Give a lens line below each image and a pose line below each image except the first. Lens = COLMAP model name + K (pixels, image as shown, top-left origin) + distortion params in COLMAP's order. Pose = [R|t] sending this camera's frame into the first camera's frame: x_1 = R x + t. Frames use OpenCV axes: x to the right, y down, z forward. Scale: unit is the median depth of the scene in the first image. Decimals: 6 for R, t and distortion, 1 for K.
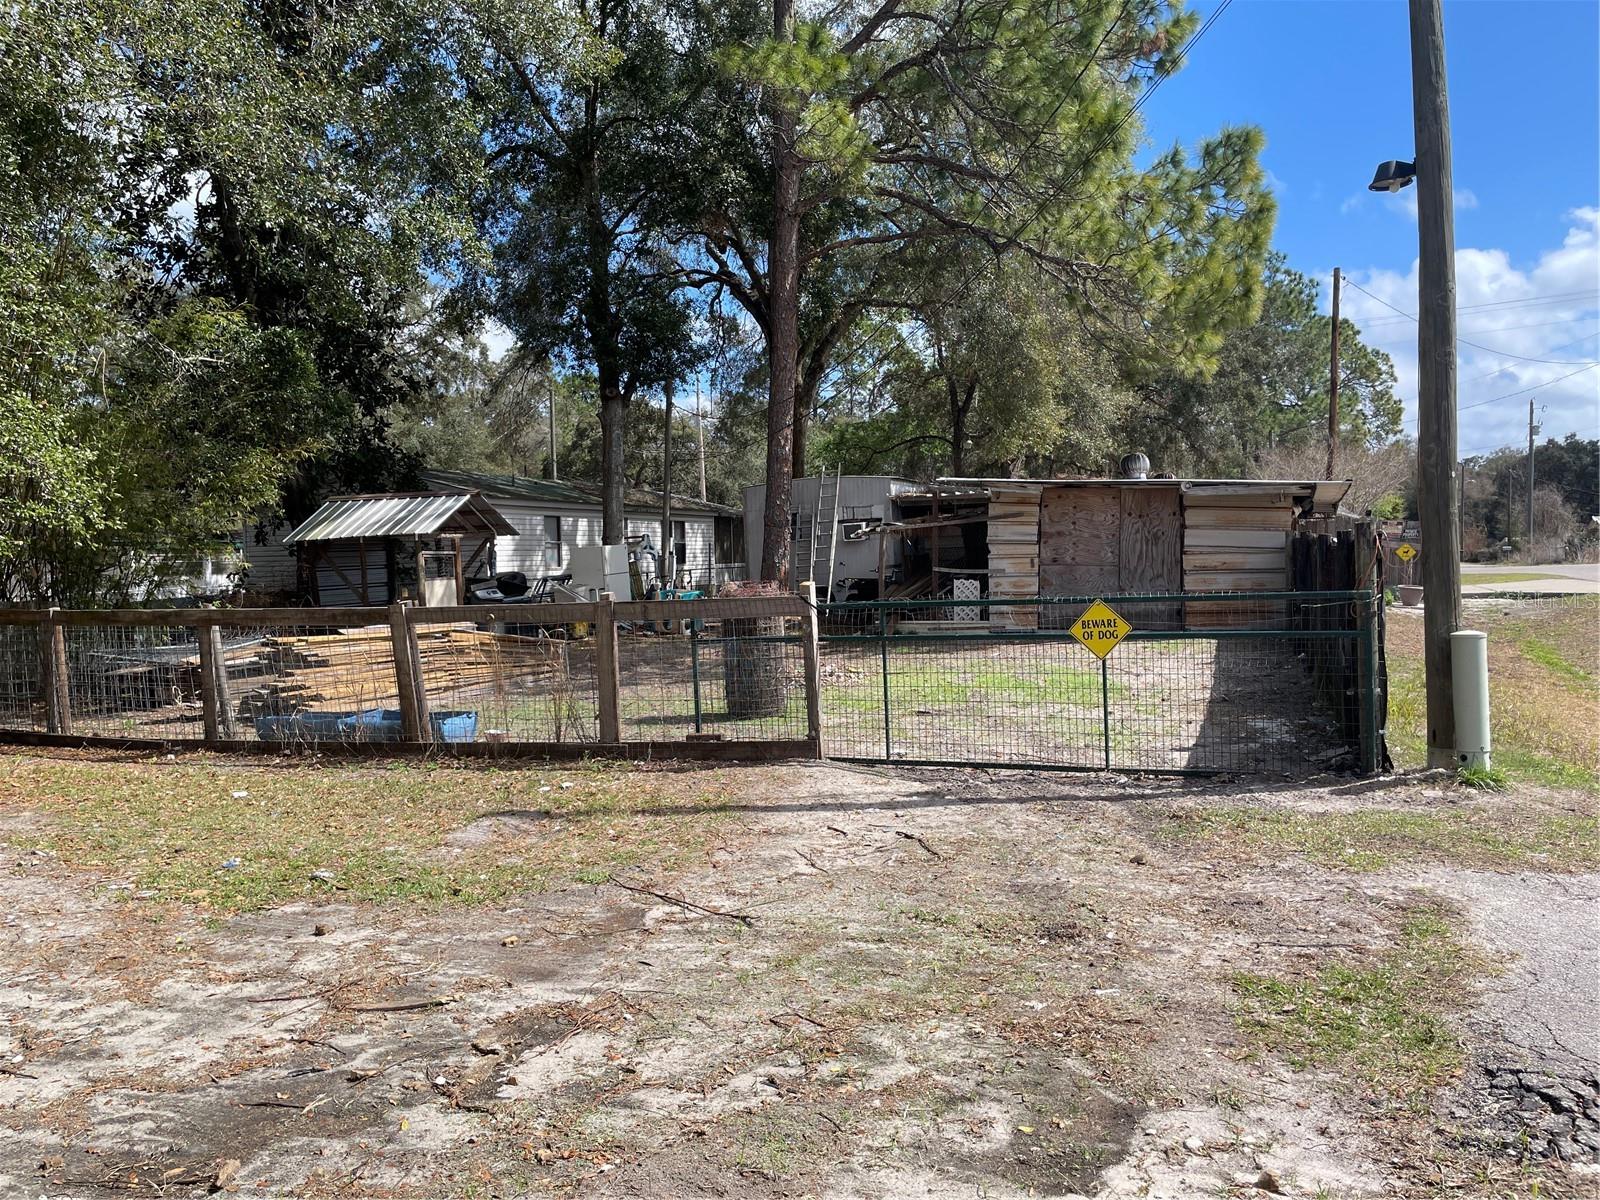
lens RADIAL K [[1219.2, 0, 777.0], [0, 1219.2, 597.2], [0, 0, 1]] dist [0.080272, -0.118251]
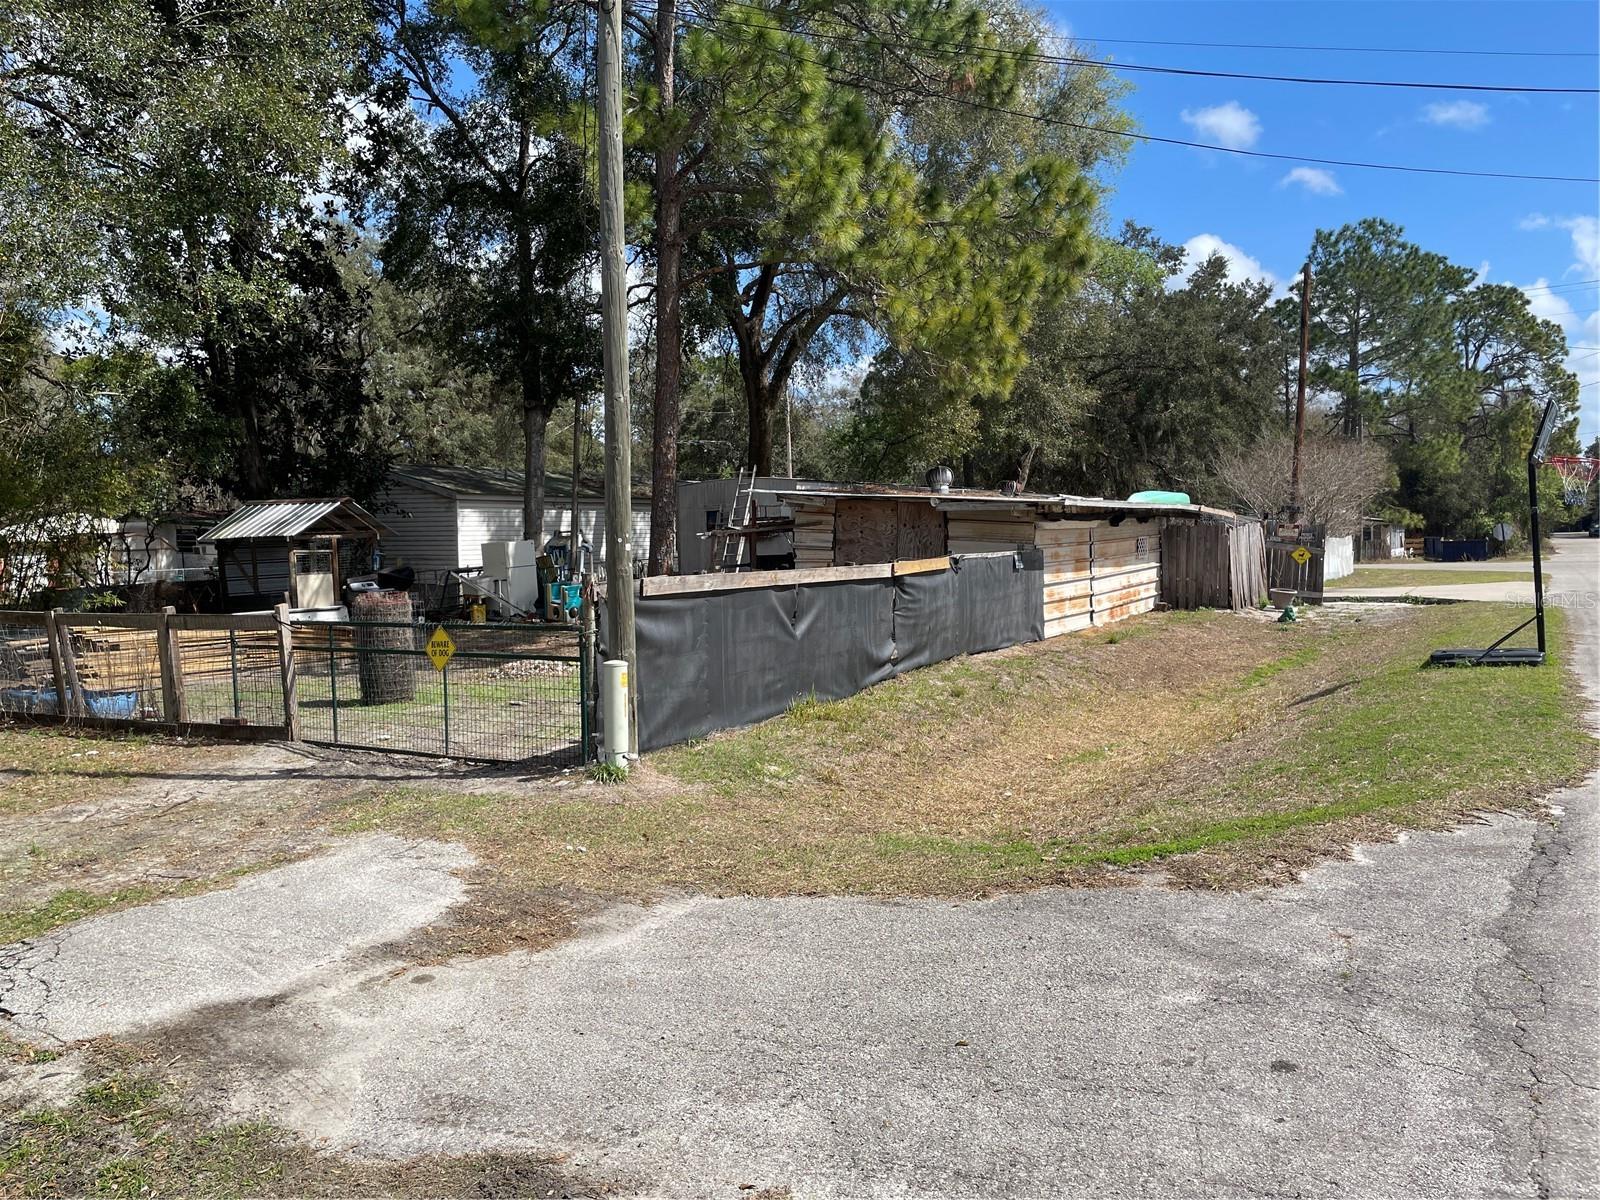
lens RADIAL K [[1219.2, 0, 777.0], [0, 1219.2, 597.2], [0, 0, 1]] dist [0.080272, -0.118251]
pose [[0.986008, 0.020268, -0.165464, 0.354166], [-0.016338, 0.999552, 0.025076, -0.028520], [0.165898, -0.022021, 0.985897, -0.093174]]
